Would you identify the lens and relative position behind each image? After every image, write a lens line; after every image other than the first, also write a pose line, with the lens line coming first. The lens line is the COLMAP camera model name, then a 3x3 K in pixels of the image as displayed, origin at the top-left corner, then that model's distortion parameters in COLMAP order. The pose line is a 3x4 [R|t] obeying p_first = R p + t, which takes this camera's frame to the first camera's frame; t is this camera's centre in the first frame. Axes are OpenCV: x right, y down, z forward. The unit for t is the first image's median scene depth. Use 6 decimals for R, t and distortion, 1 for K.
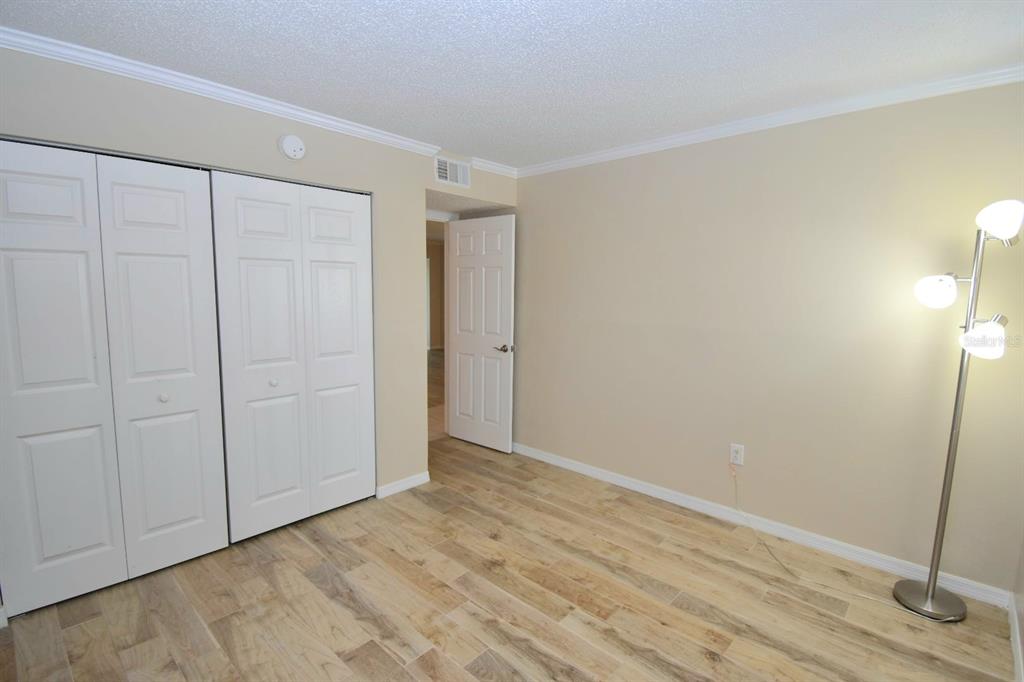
lens RADIAL K [[487.8, 0, 514.9], [0, 487.8, 343.1], [0, 0, 1]] dist [0.020456, -0.028530]
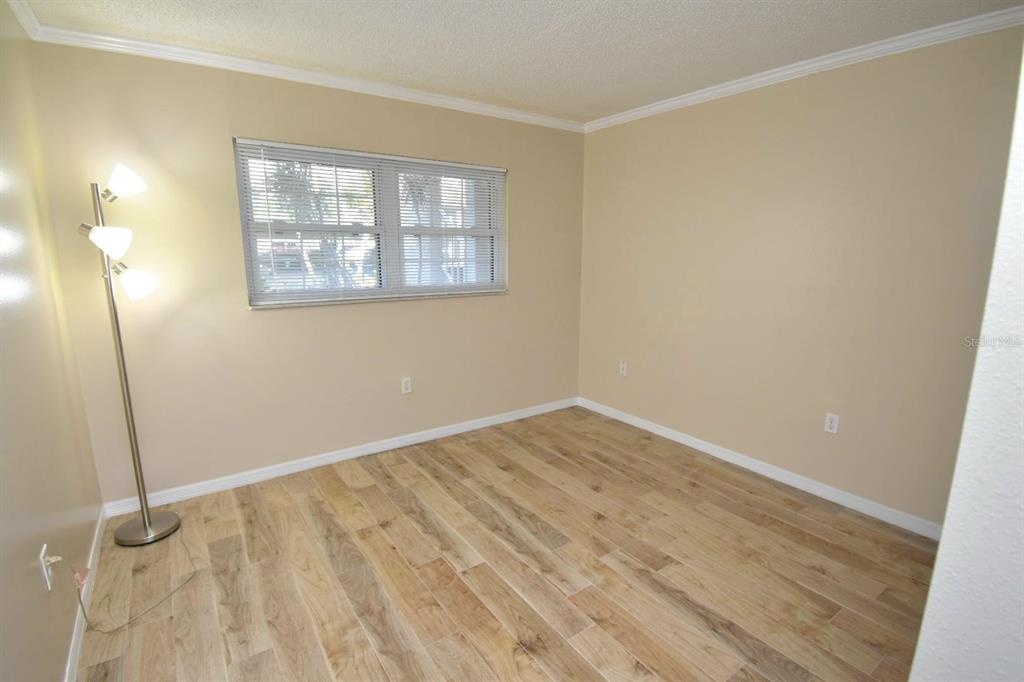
lens RADIAL K [[487.8, 0, 514.9], [0, 487.8, 343.1], [0, 0, 1]] dist [0.020456, -0.028530]
pose [[-0.977271, -0.054780, 0.204794, -0.160736], [0.009250, 0.954098, 0.299351, -0.194718], [-0.211792, 0.294441, -0.931906, 1.757955]]
